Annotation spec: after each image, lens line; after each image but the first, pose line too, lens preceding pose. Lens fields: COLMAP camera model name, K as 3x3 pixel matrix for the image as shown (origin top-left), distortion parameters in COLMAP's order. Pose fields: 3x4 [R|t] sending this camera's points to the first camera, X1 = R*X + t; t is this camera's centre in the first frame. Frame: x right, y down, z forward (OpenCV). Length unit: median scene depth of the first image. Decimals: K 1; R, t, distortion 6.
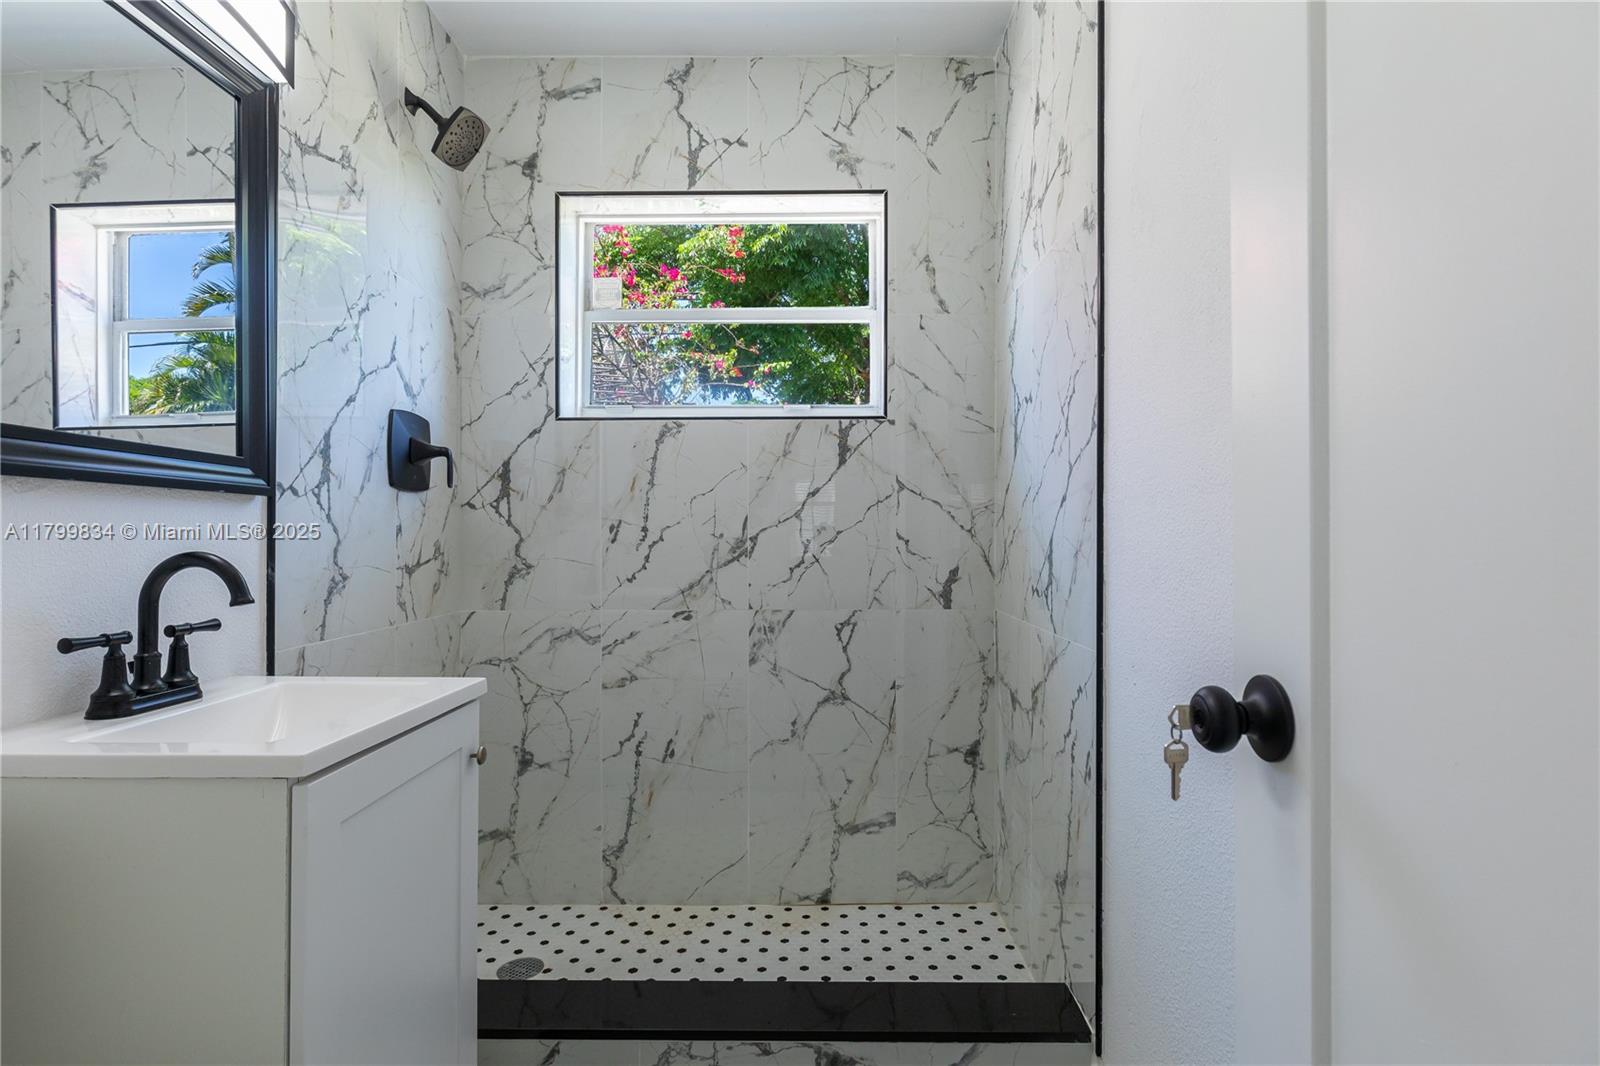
lens RADIAL K [[743.8, 0, 797.9], [0, 743.8, 535.1], [0, 0, 1]] dist [-0.001873, 0.001035]
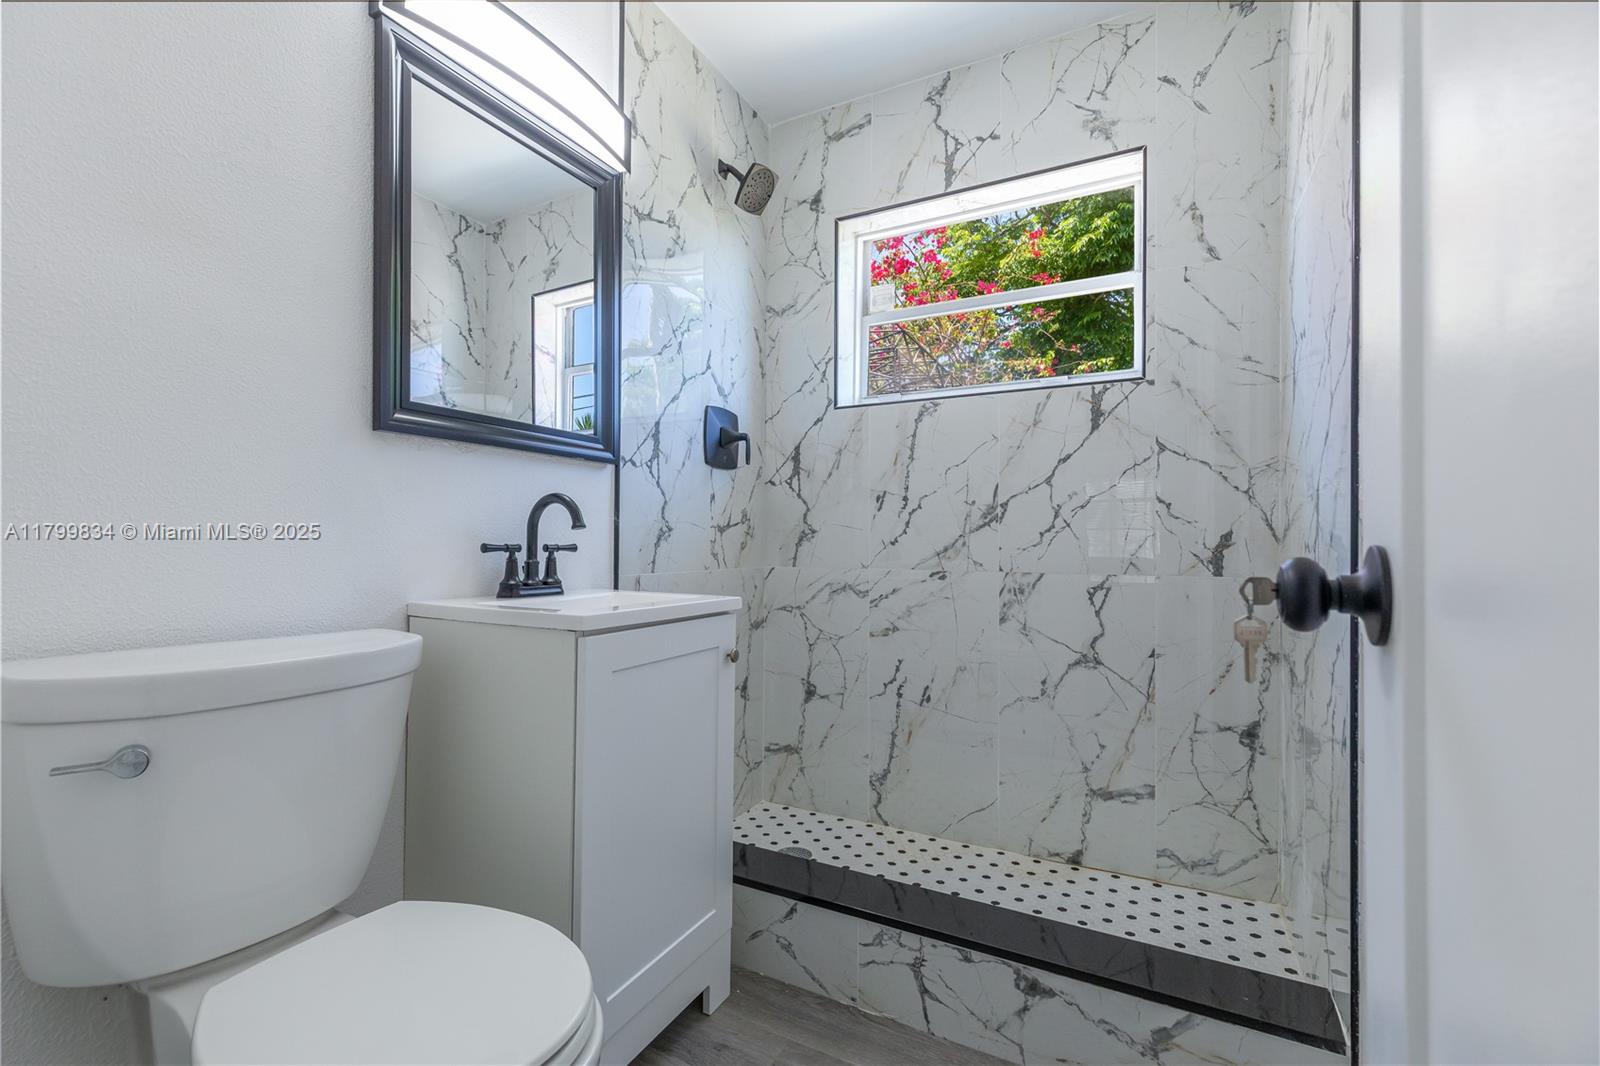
lens RADIAL K [[681.7, 0, 806.8], [0, 681.7, 536.9], [0, 0, 1]] dist [0.006997, -0.001481]
pose [[0.893307, 0.000423, -0.449448, 0.128245], [-0.004074, 0.999966, -0.007157, 0.059284], [0.449429, 0.008224, 0.893278, 0.001904]]
